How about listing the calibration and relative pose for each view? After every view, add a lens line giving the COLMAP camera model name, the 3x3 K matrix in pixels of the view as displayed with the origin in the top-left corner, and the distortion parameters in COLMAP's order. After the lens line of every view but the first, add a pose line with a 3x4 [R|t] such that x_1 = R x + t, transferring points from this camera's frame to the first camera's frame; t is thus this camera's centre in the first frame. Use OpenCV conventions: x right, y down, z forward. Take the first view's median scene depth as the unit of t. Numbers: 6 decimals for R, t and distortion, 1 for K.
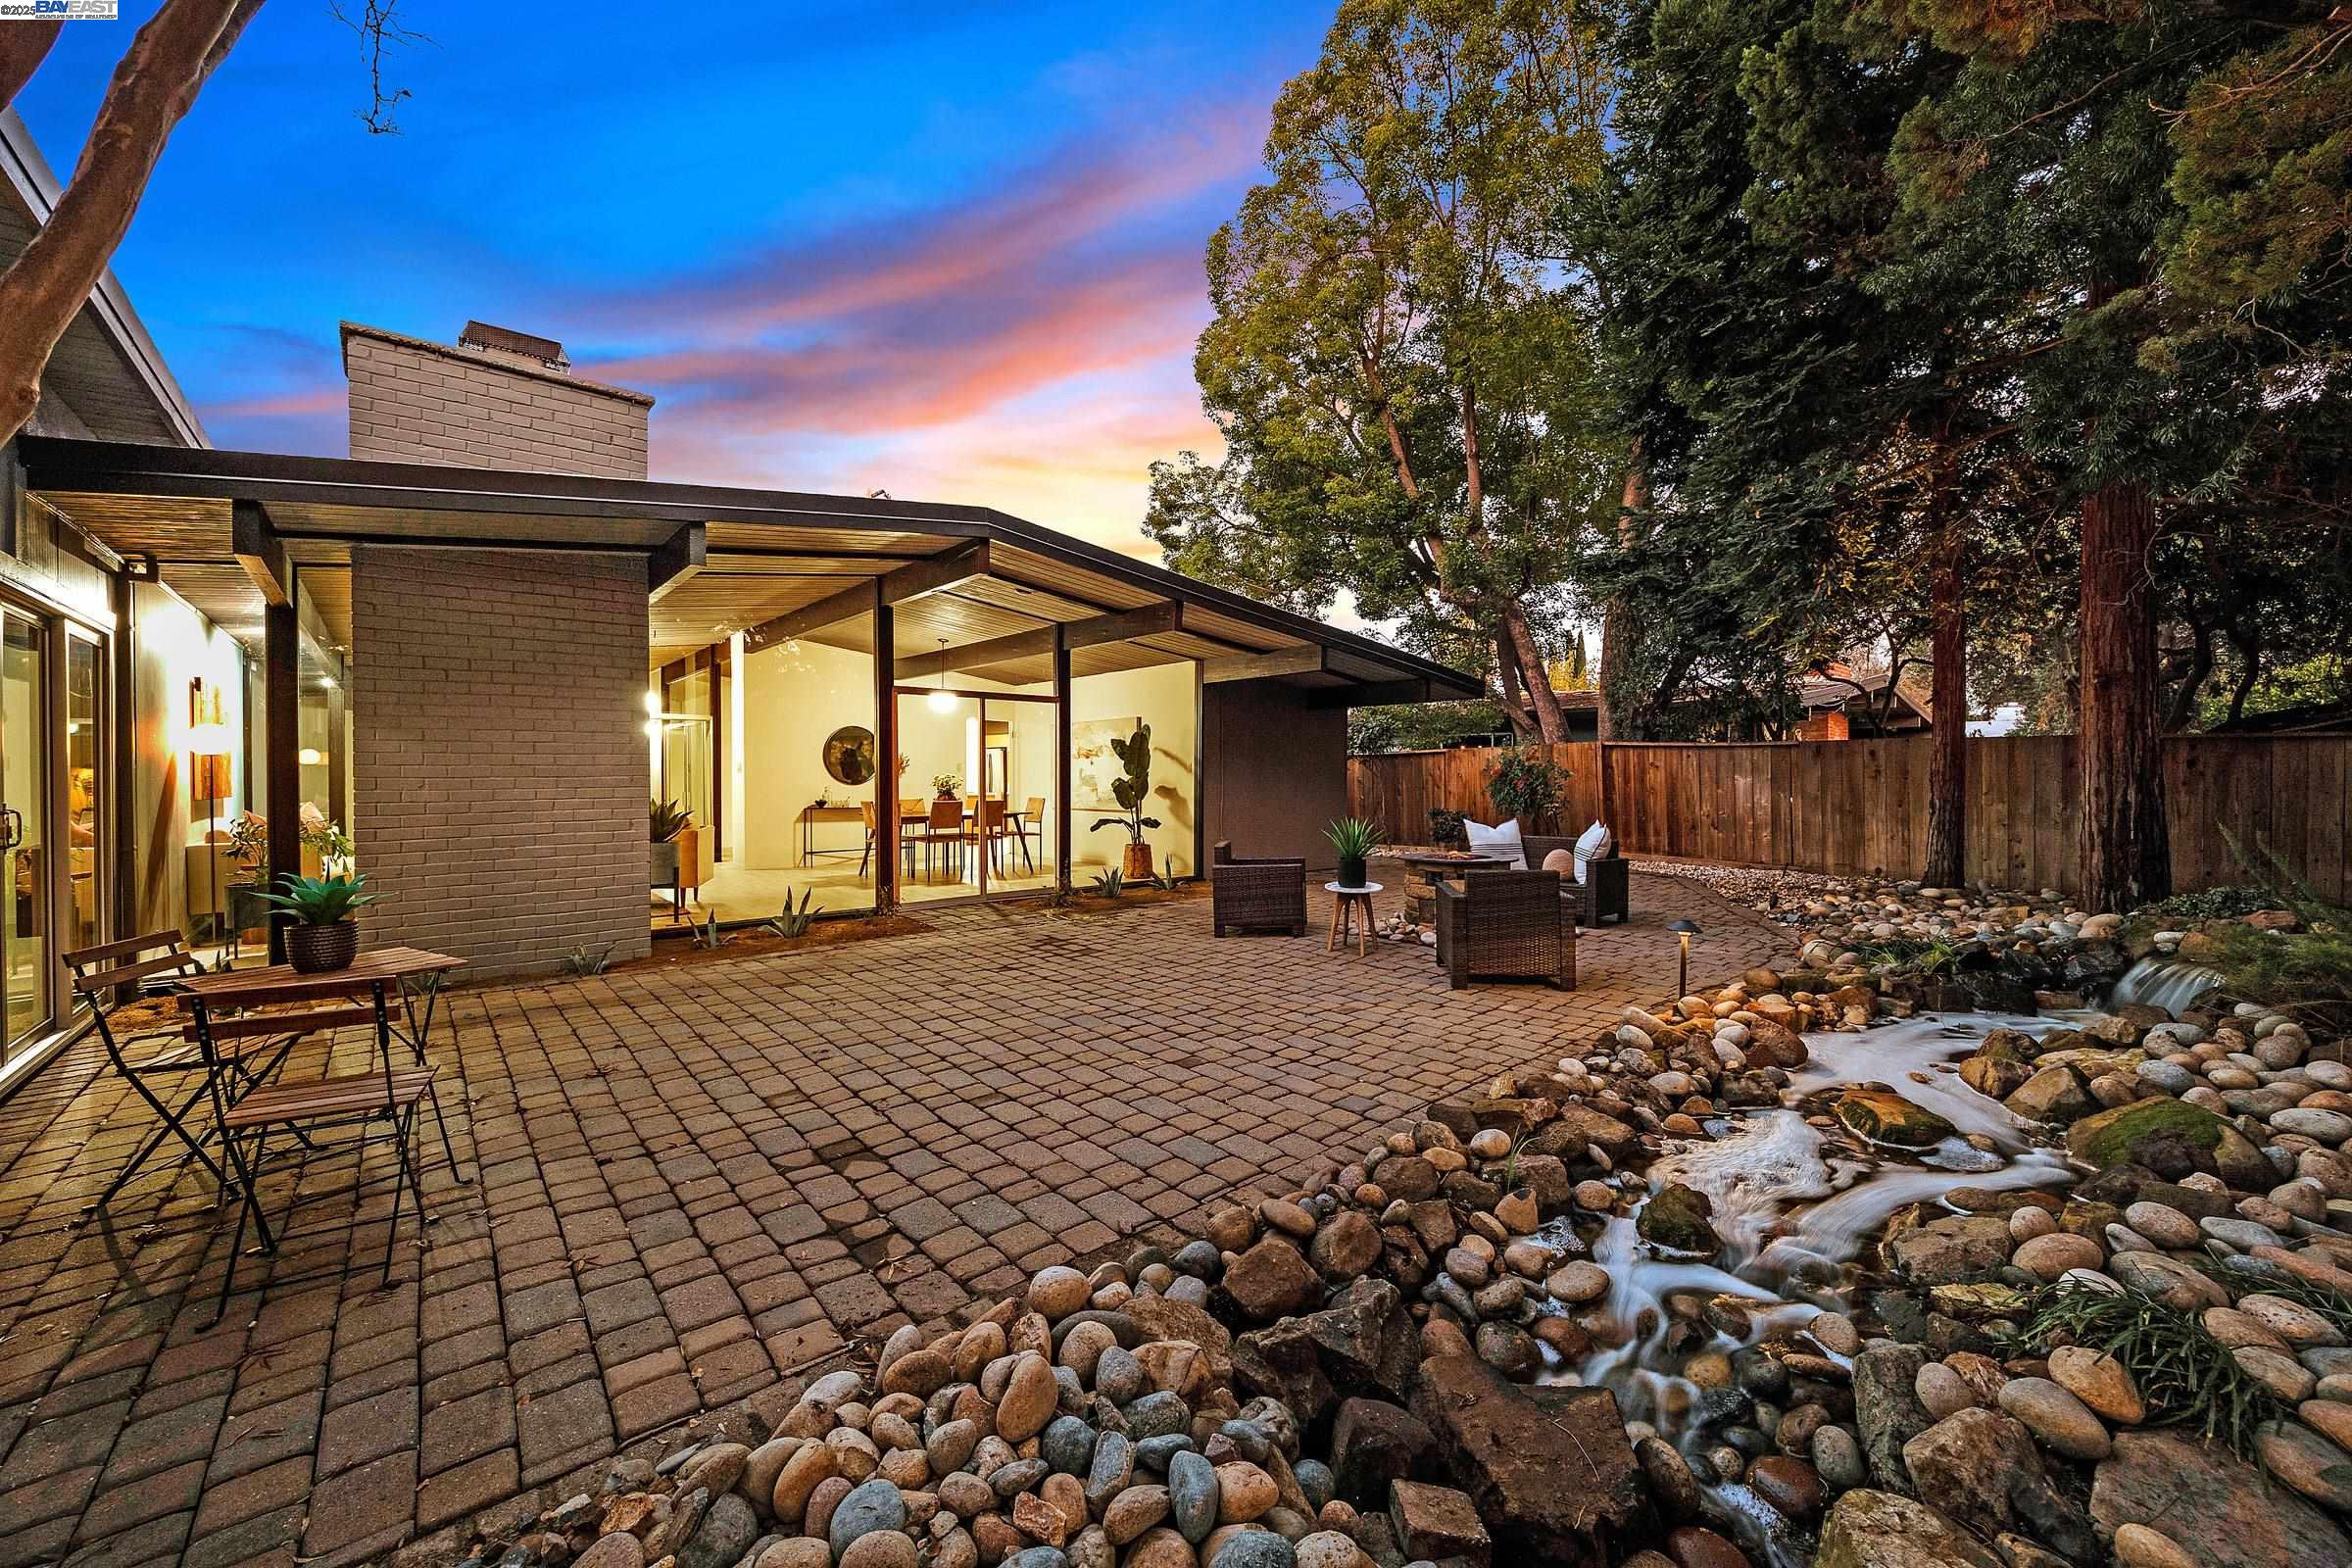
lens RADIAL K [[893.4, 0, 1190.4], [0, 893.4, 776.7], [0, 0, 1]] dist [0.000199, -0.000030]
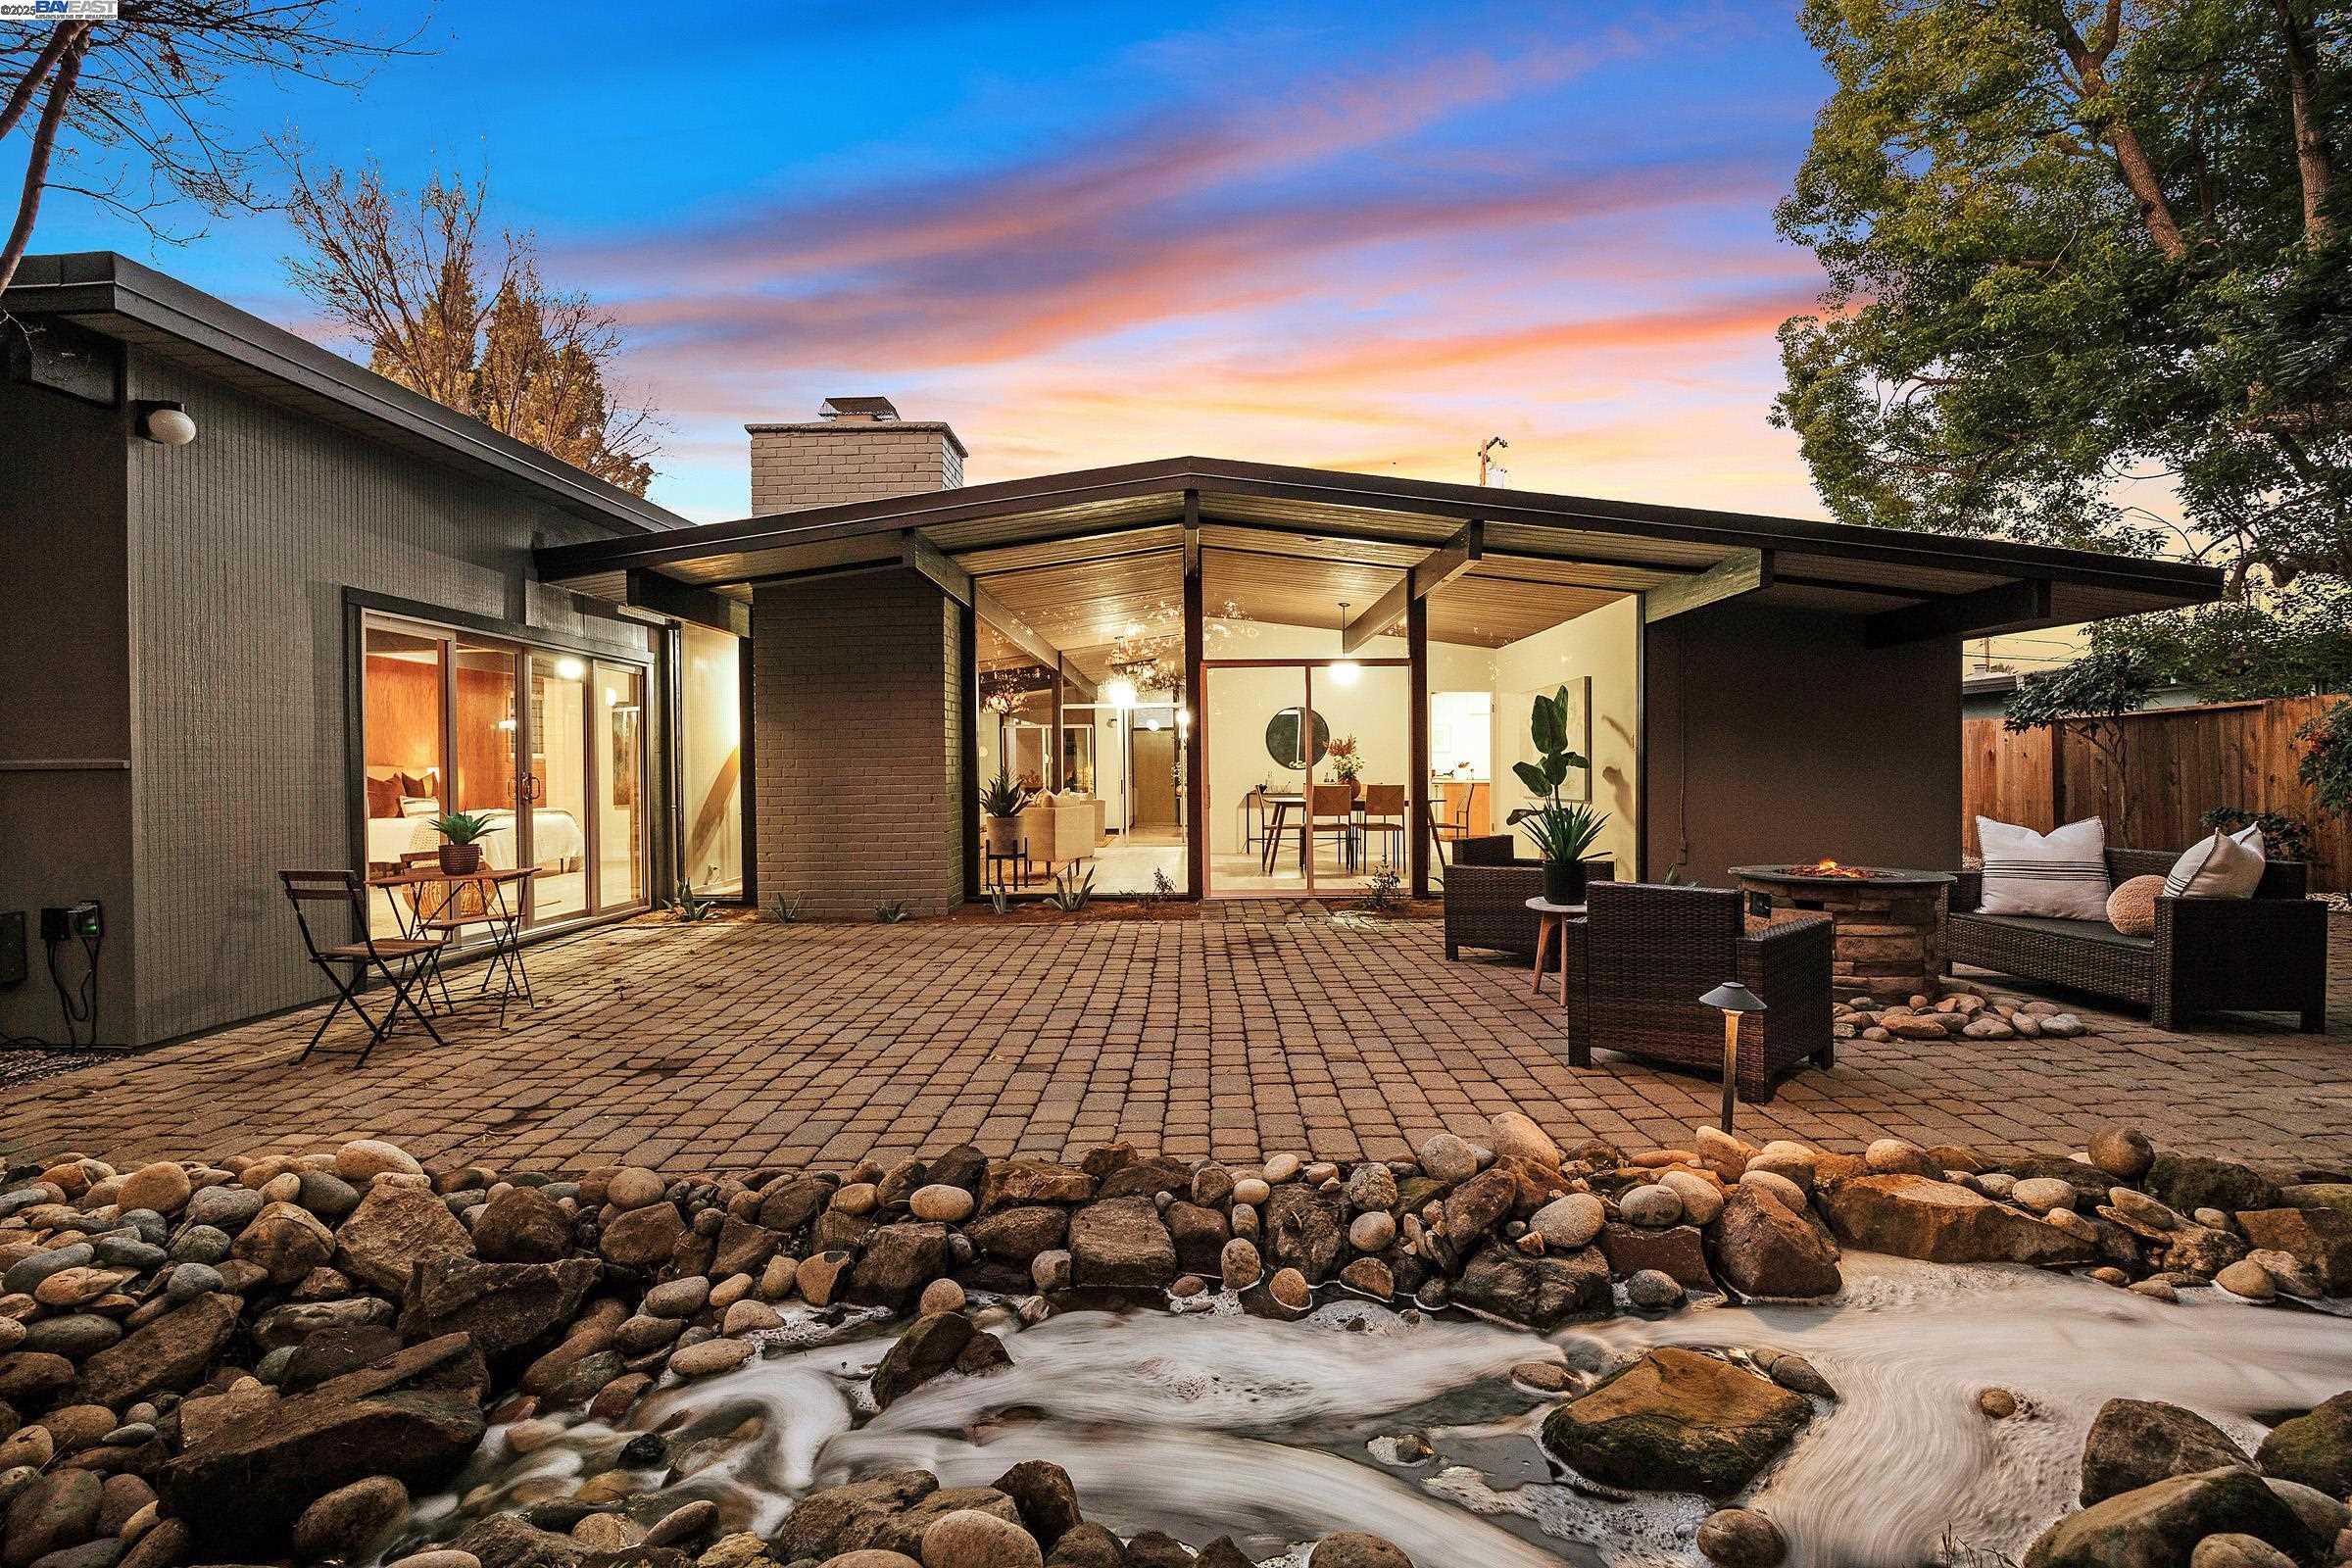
lens RADIAL K [[1025.2, 0, 1174.2], [0, 1025.2, 775.3], [0, 0, 1]] dist [-0.013848, 0.000230]
pose [[0.746811, -0.002230, -0.665033, 0.434846], [0.007191, 0.999963, 0.004721, 0.017727], [0.664998, -0.008308, 0.746799, 0.198684]]
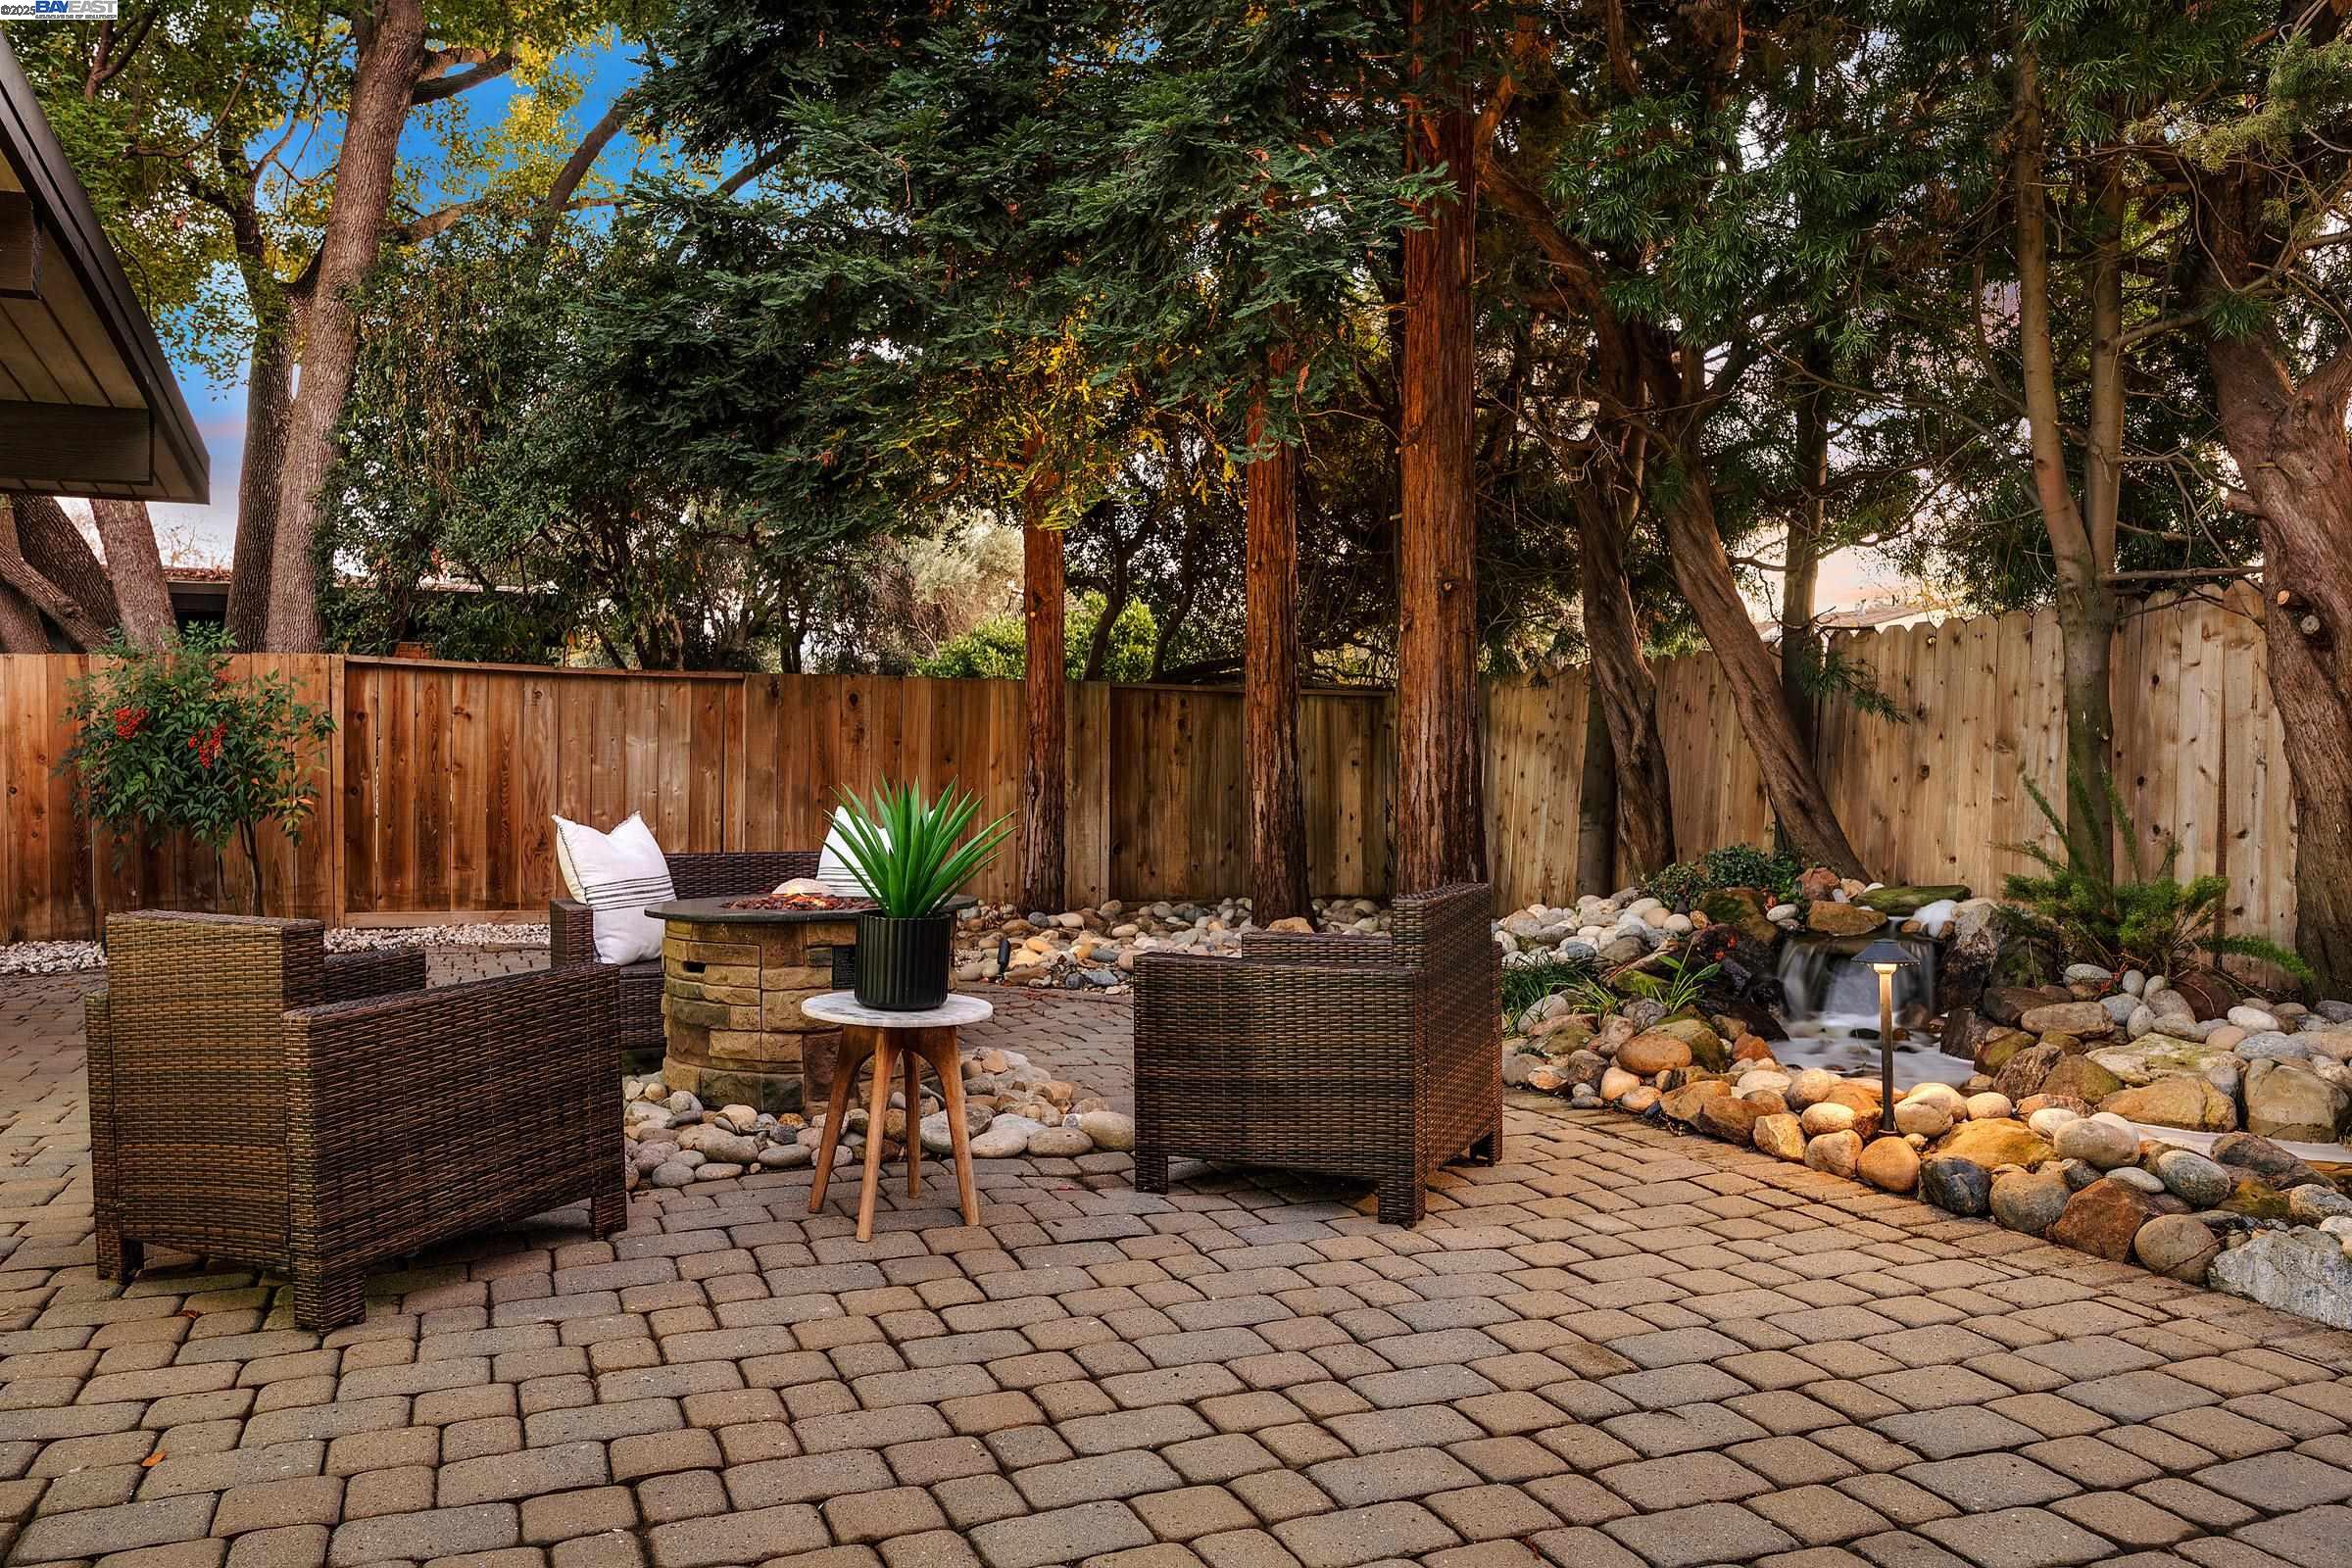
lens RADIAL K [[1707.6, 0, 1176.0], [0, 1707.6, 784.0], [0, 0, 1]] dist [-0.005999, -0.002329]
pose [[0.331811, -0.001793, 0.943344, -0.303340], [0.004556, 0.999990, 0.000299, 0.043032], [-0.943335, 0.004198, 0.331815, 0.647484]]
